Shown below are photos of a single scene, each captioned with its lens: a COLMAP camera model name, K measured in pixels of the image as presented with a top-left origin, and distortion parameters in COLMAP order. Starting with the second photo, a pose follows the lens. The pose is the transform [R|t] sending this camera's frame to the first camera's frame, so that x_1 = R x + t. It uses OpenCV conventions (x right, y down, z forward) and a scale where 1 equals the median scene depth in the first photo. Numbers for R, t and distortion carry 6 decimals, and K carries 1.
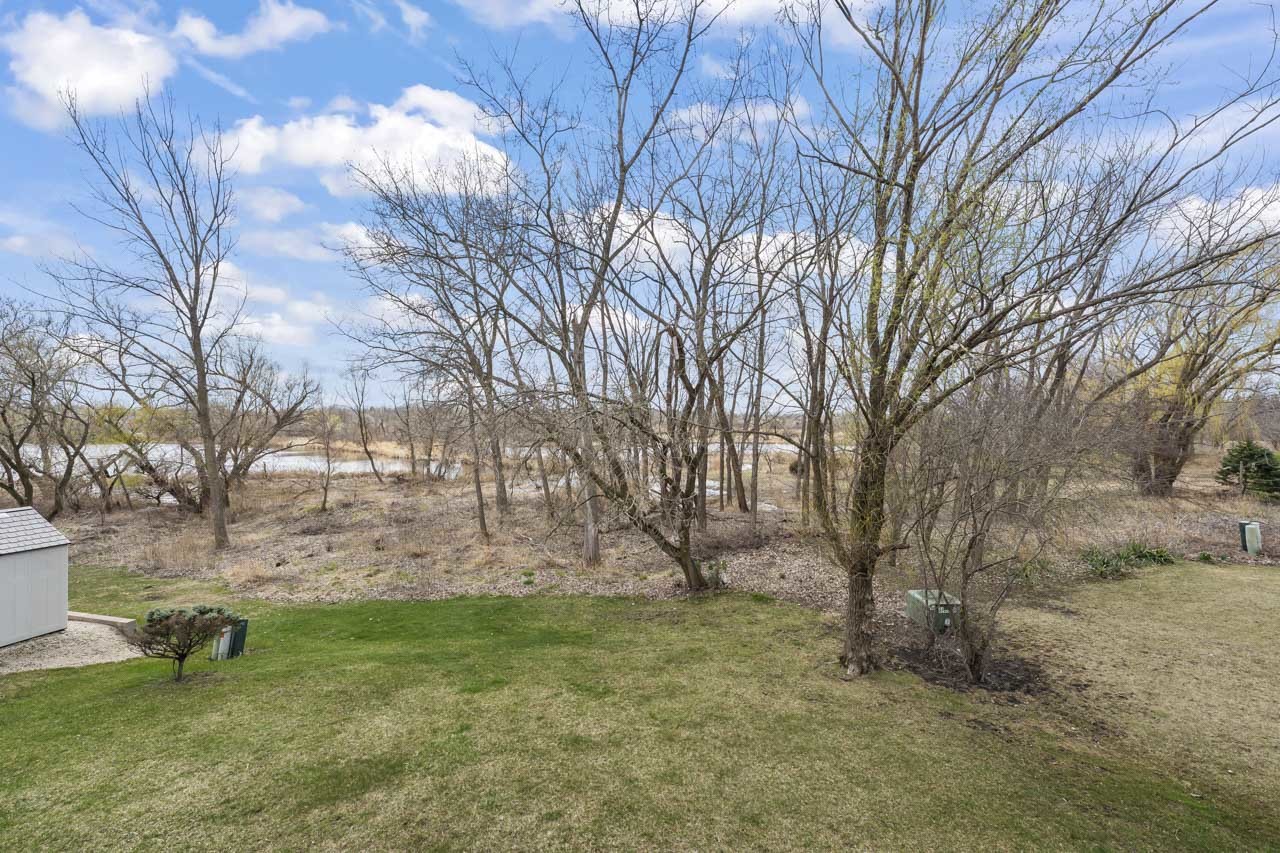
lens RADIAL K [[523.7, 0, 635.4], [0, 523.7, 424.7], [0, 0, 1]] dist [0.006013, -0.000438]
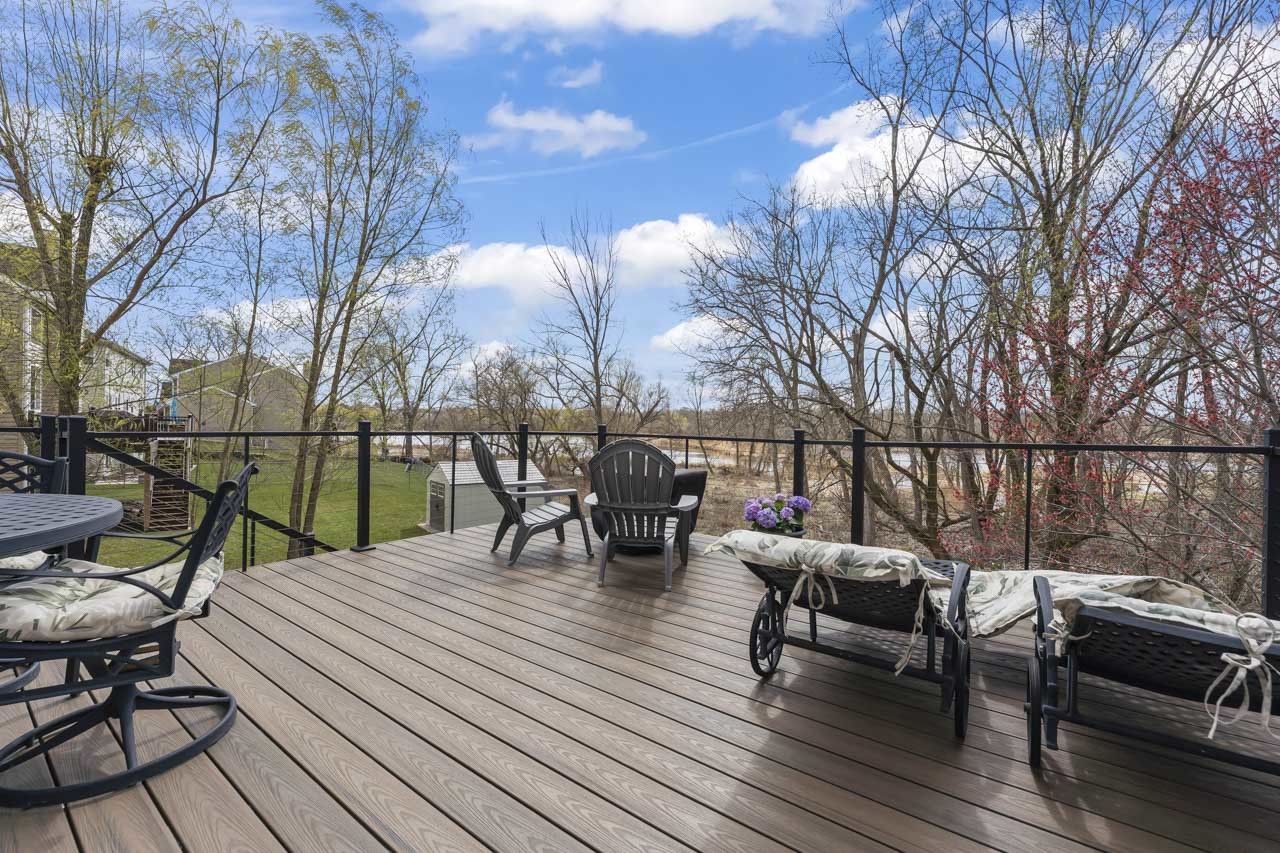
lens RADIAL K [[523.7, 0, 640.8], [0, 523.7, 423.8], [0, 0, 1]] dist [0.006013, -0.000438]
pose [[0.823179, 0.015110, -0.567581, 0.087821], [-0.019643, 0.999805, -0.001872, 0.007940], [0.567442, 0.012690, 0.823316, -0.113240]]
